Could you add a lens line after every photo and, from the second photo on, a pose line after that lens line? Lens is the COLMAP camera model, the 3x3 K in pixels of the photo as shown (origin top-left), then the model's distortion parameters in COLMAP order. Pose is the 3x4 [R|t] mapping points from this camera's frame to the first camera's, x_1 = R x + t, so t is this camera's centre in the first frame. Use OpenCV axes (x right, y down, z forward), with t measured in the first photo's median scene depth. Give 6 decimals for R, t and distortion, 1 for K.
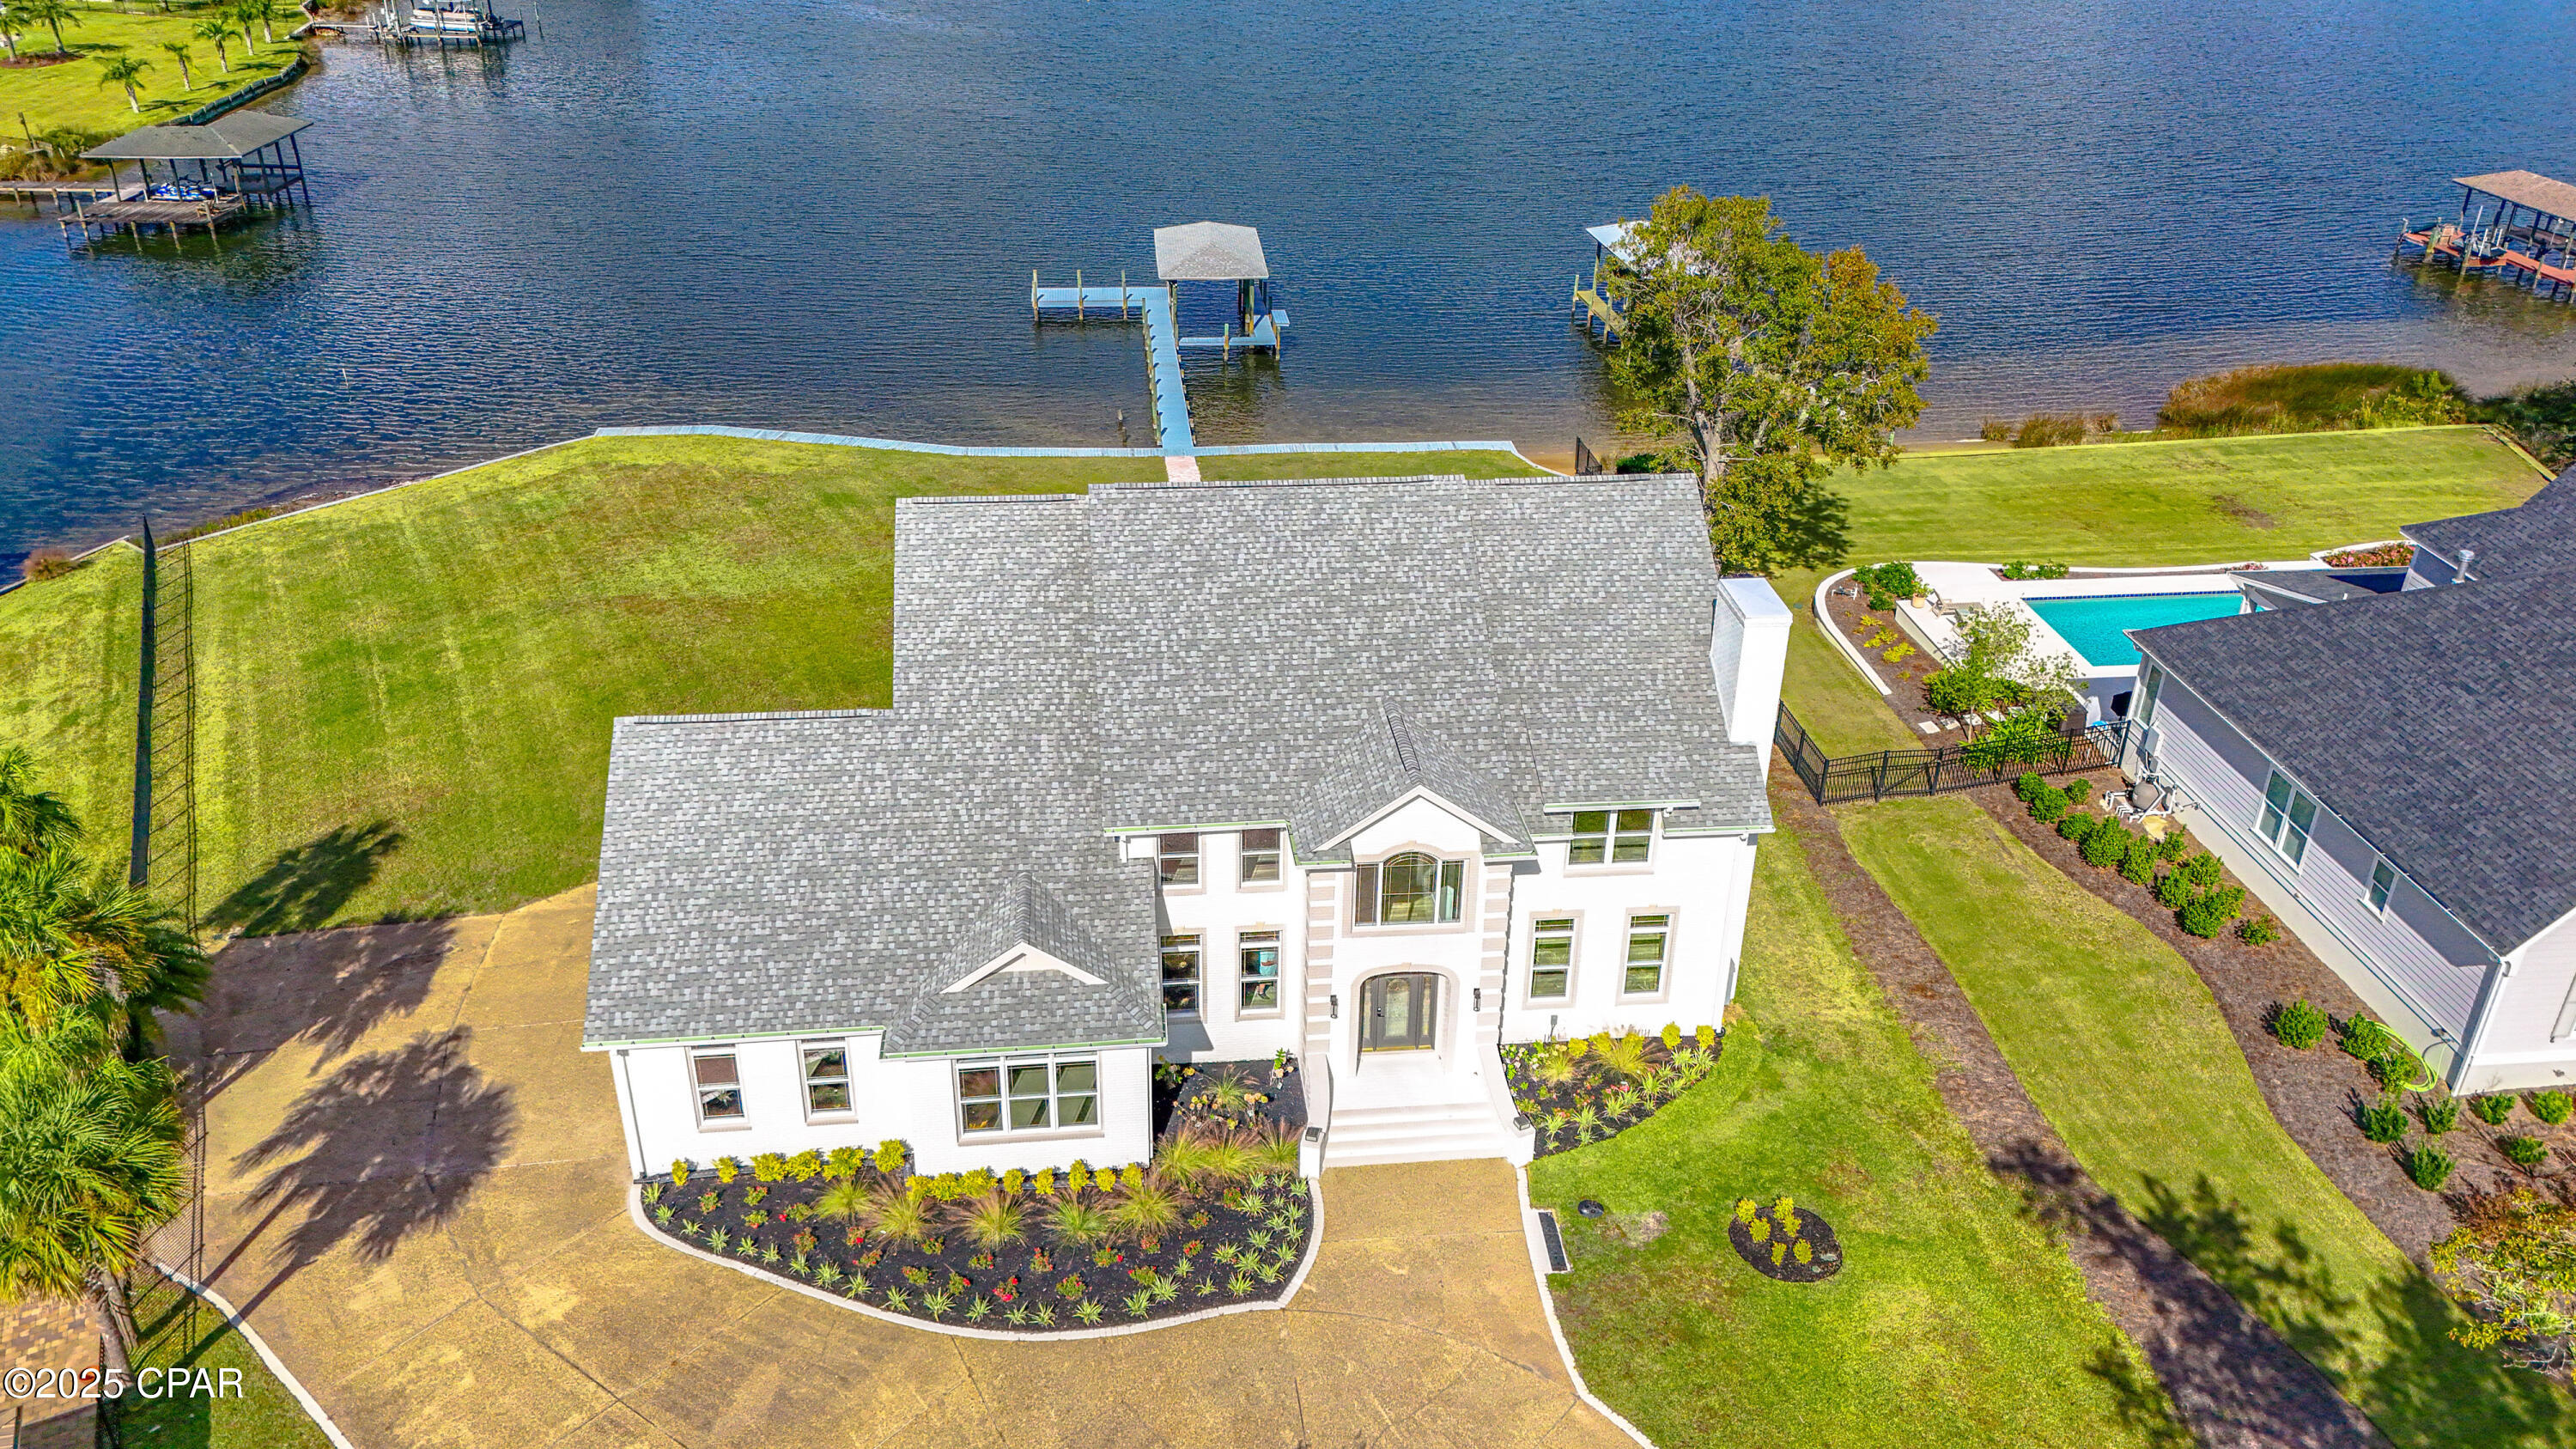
lens RADIAL K [[1864.7, 0, 1284.7], [0, 1864.7, 701.6], [0, 0, 1]] dist [0.096144, -0.095768]
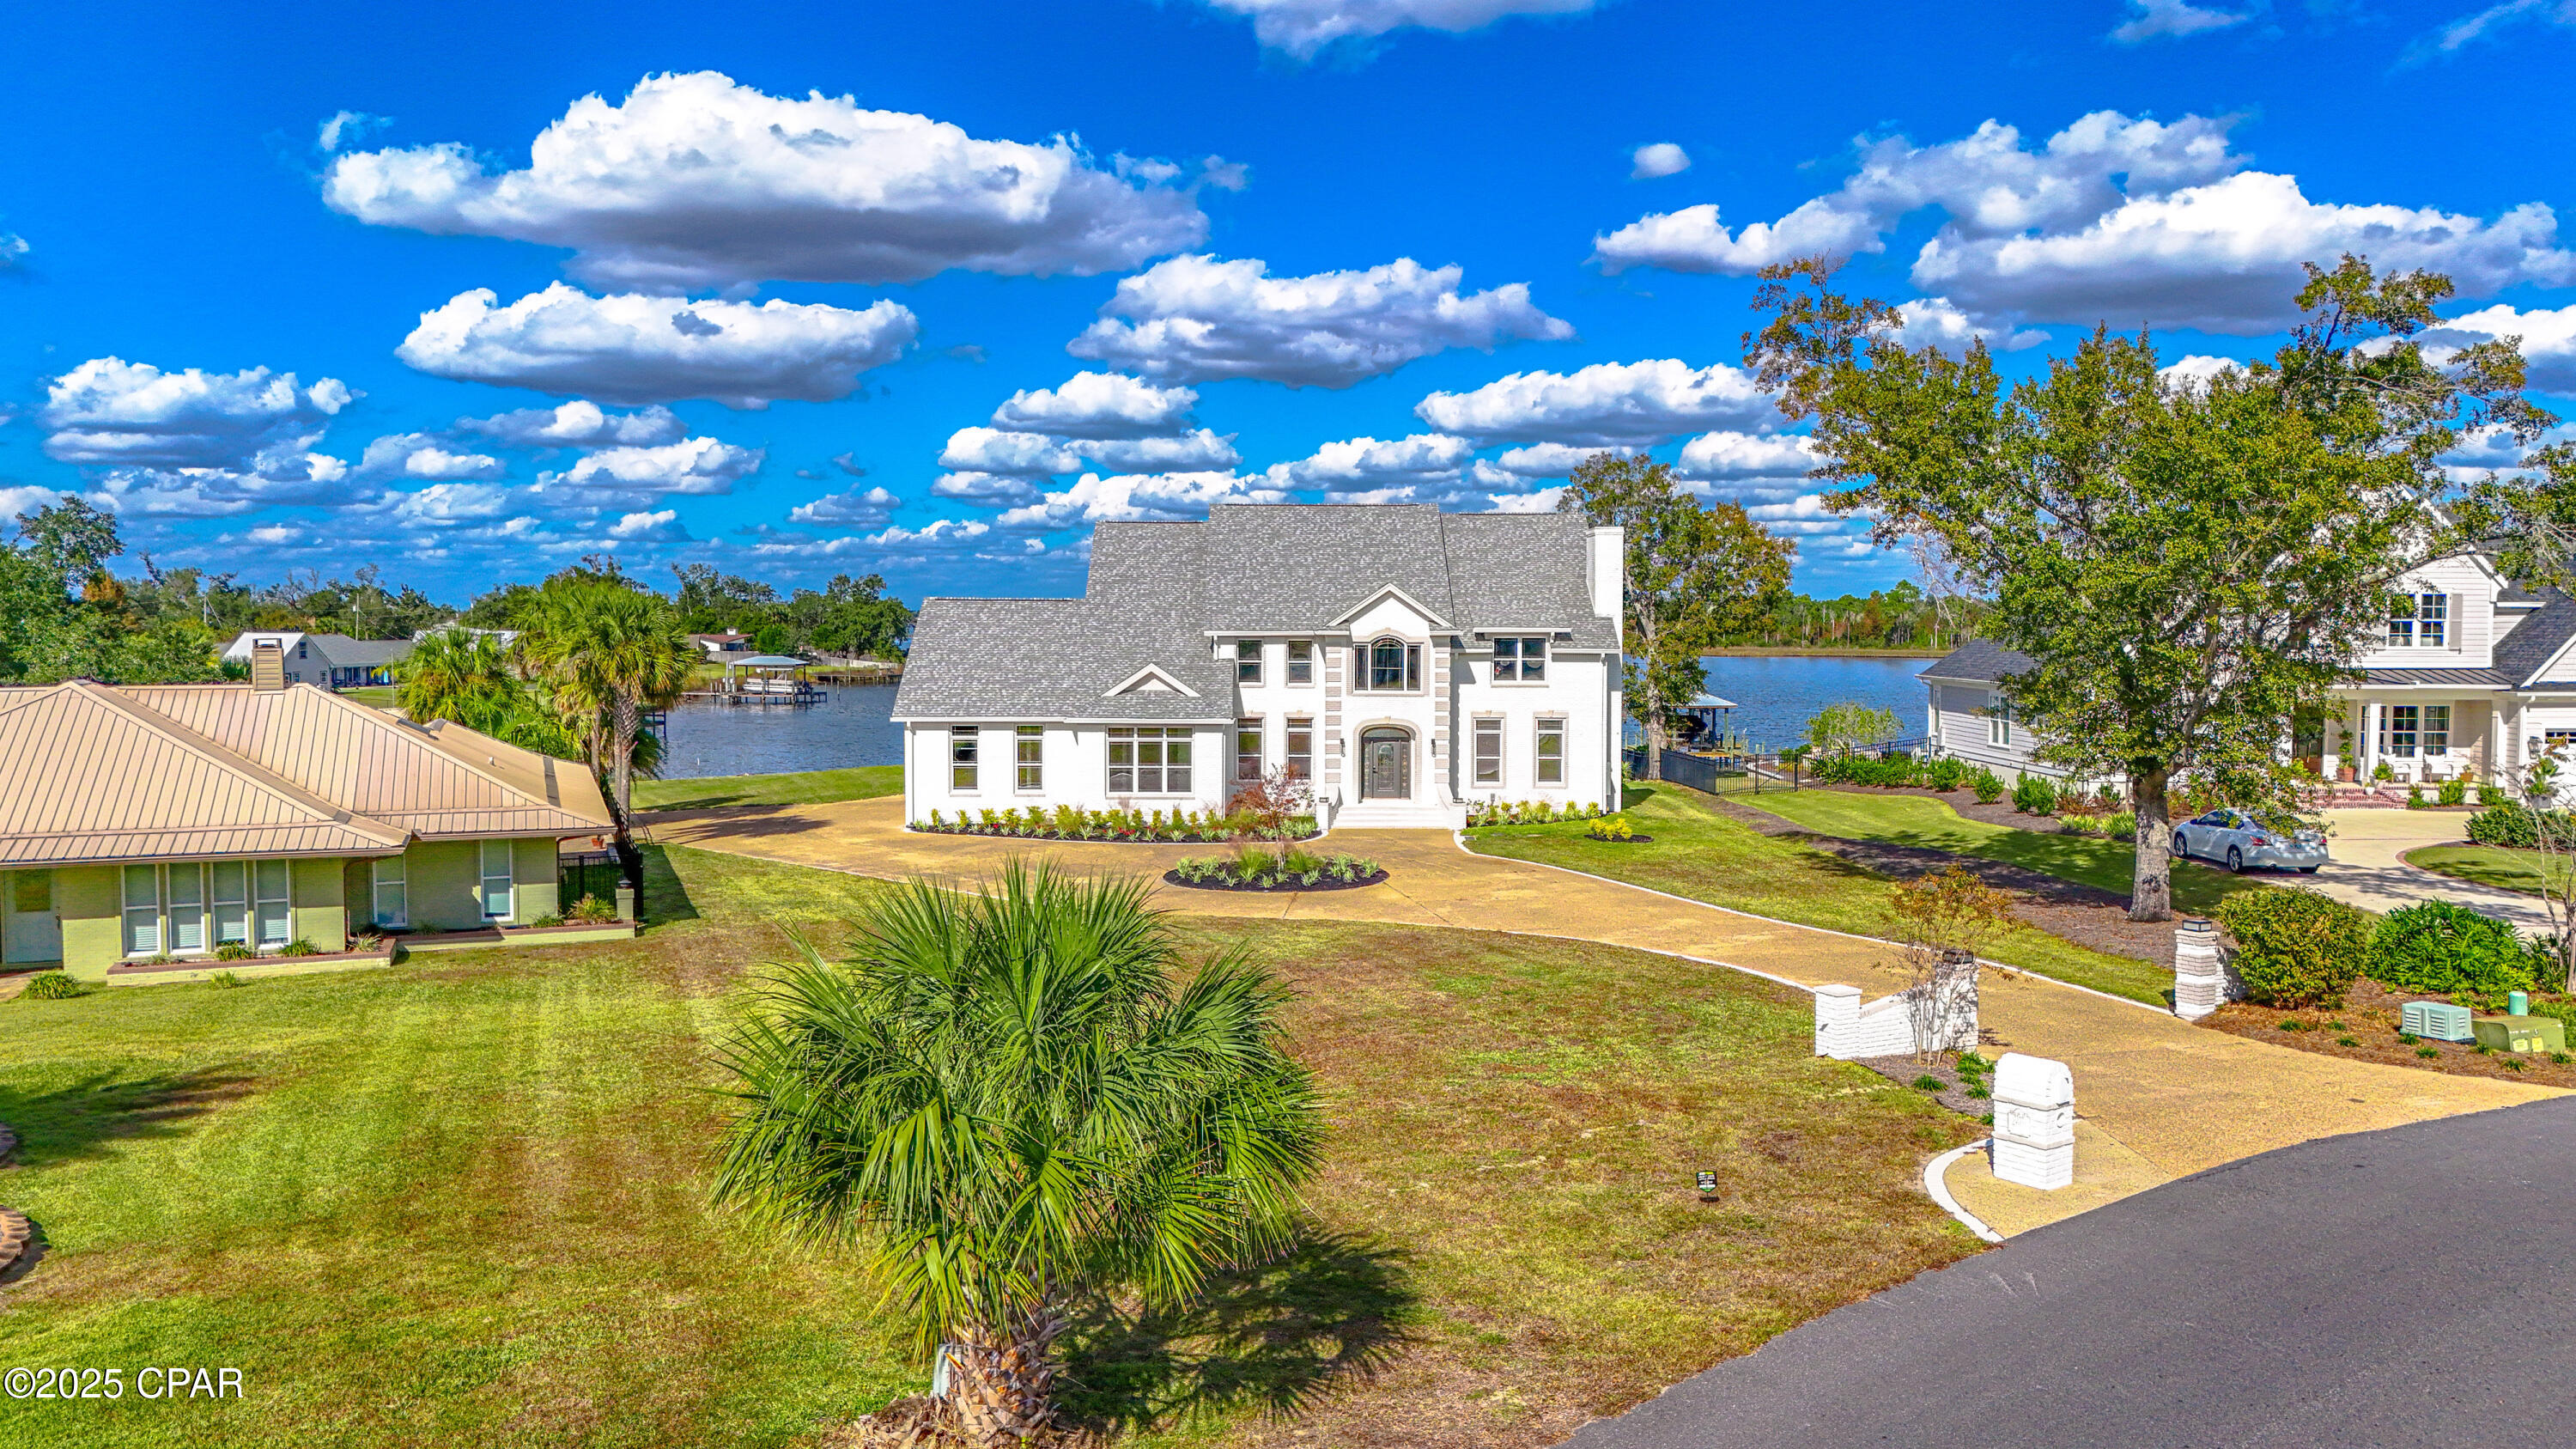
lens RADIAL K [[1815.6, 0, 1288.0], [0, 1815.6, 724.5], [0, 0, 1]] dist [0.145436, -0.086062]
pose [[0.995337, -0.004146, -0.096368, 0.130372], [-0.035514, 0.913142, -0.406093, 0.782006], [0.089681, 0.407621, 0.908737, -0.423891]]
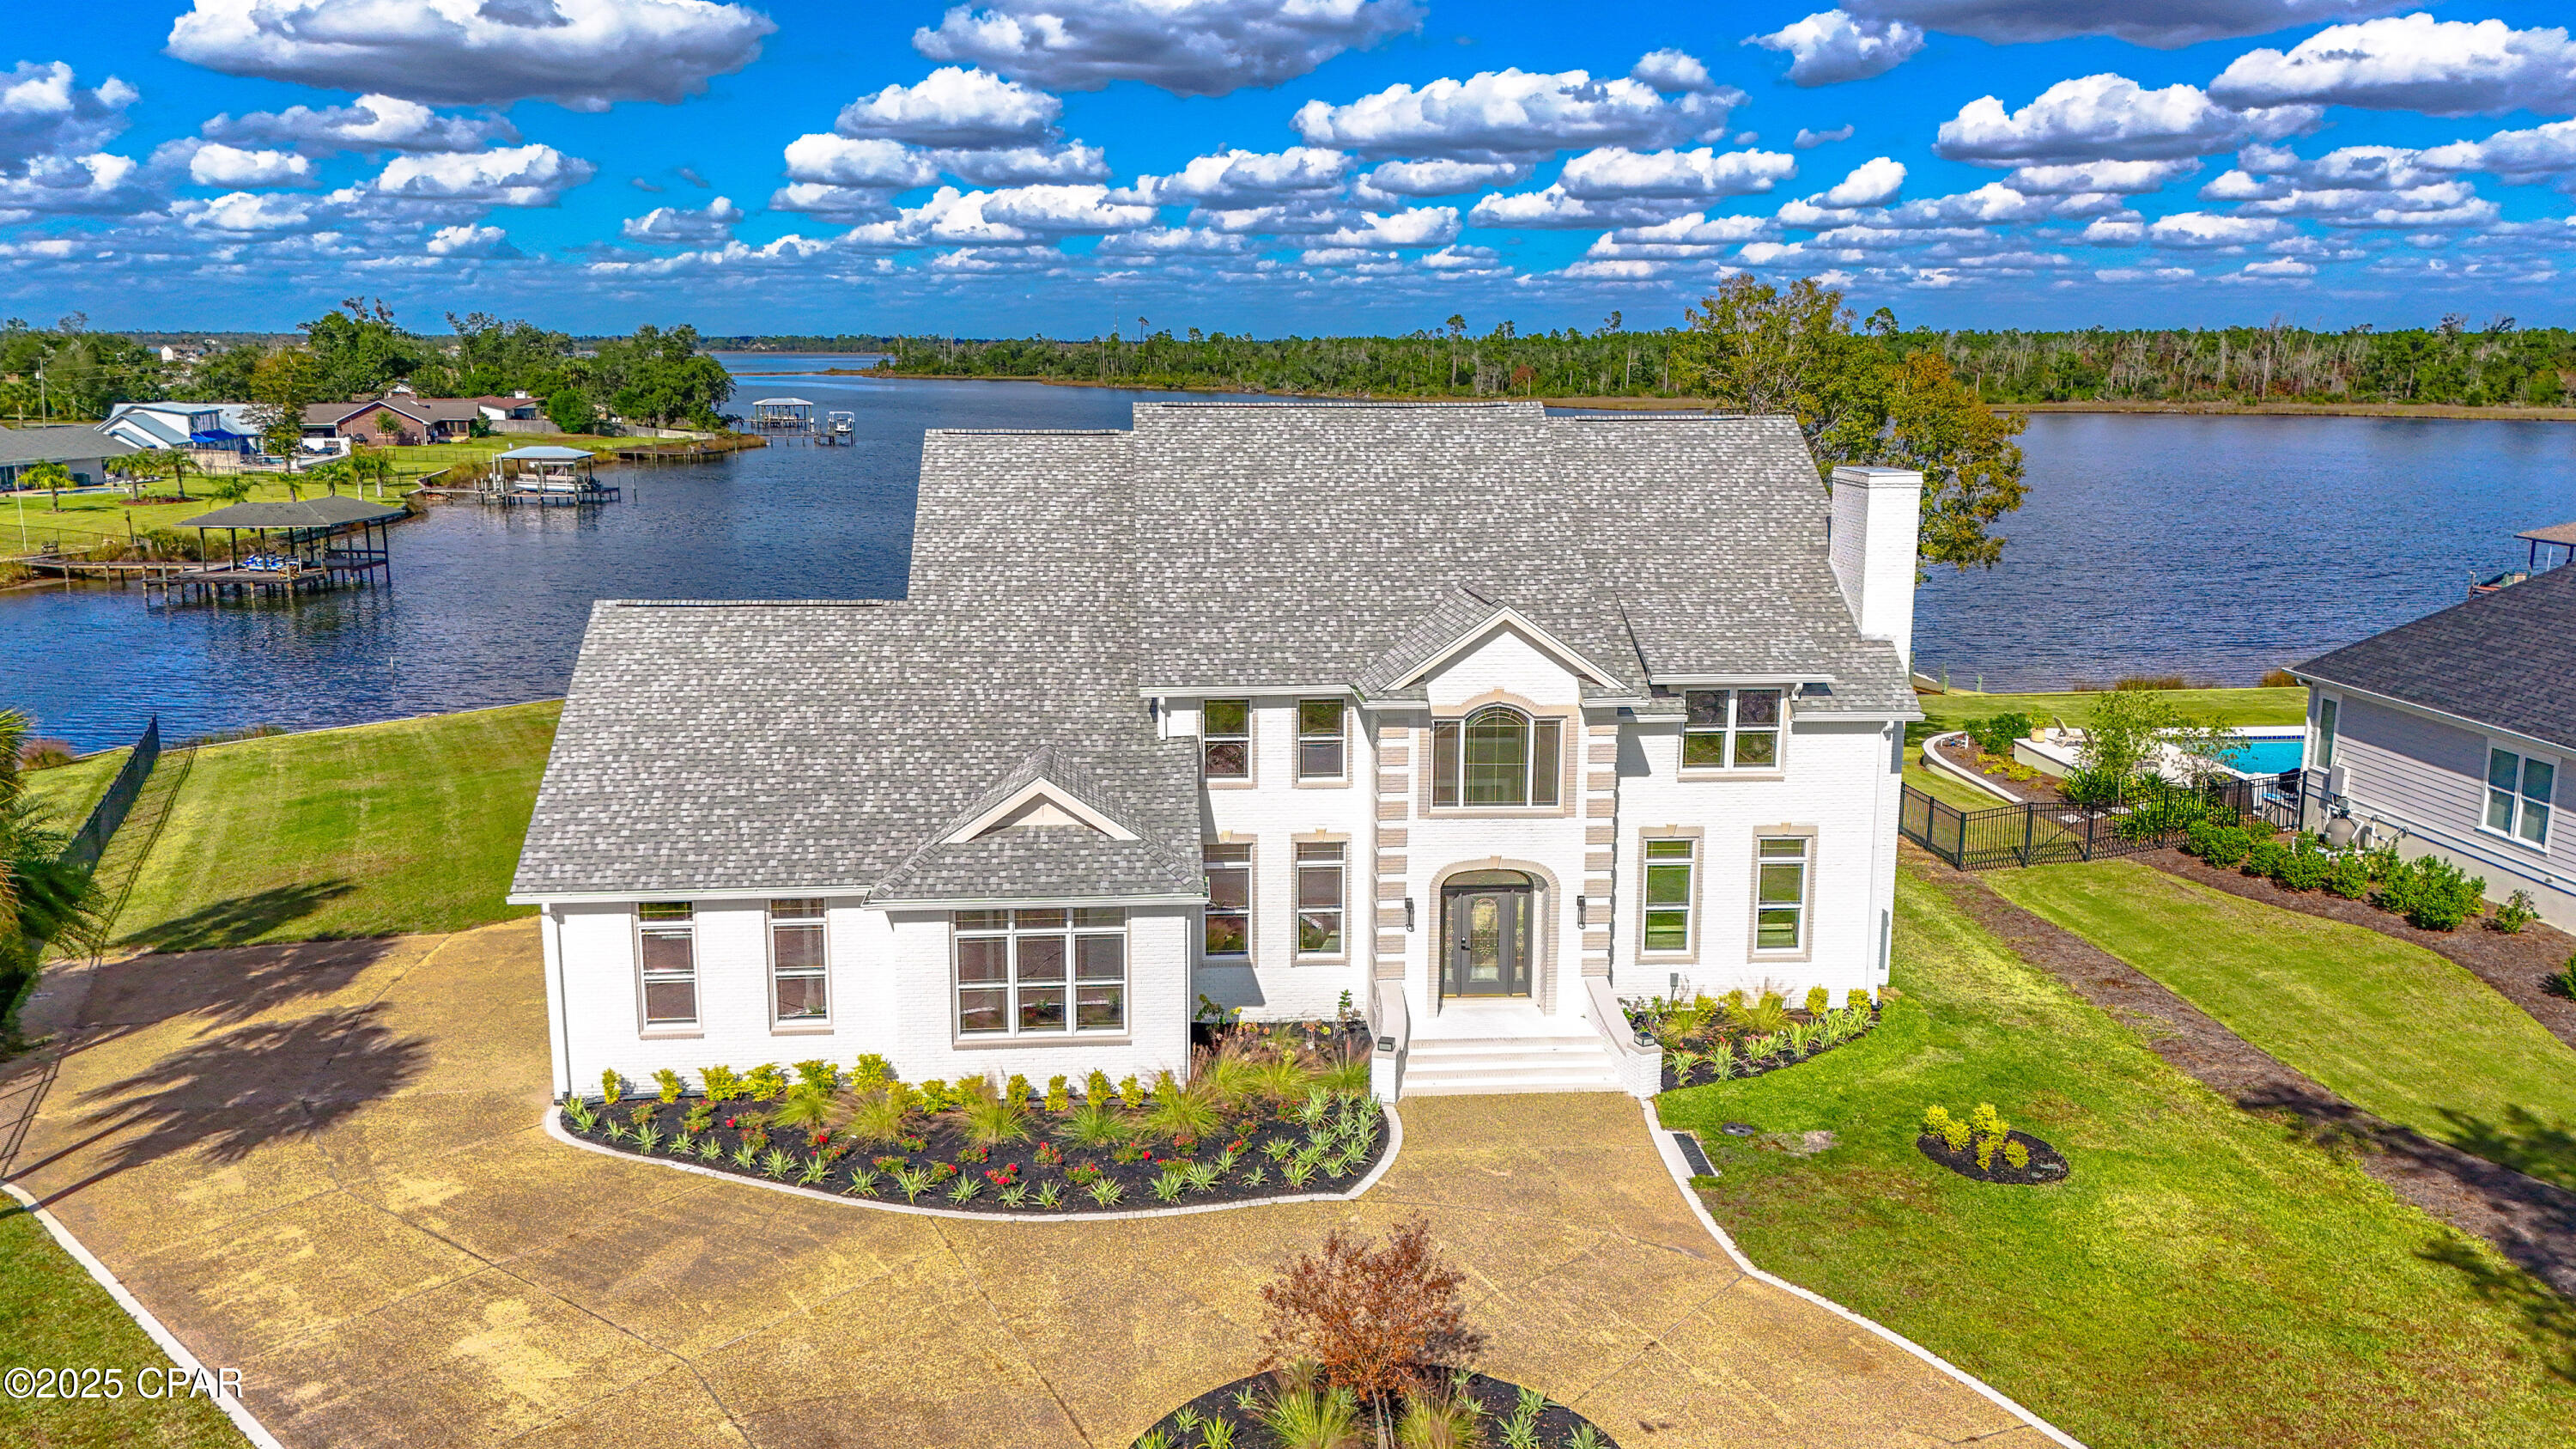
lens RADIAL K [[1864.7, 0, 1284.7], [0, 1864.7, 701.6], [0, 0, 1]] dist [0.096144, -0.095768]
pose [[0.999622, -0.004411, -0.027143, -0.006443], [-0.003624, 0.957306, -0.289055, 0.315608], [0.027259, 0.289044, 0.956928, 0.174085]]
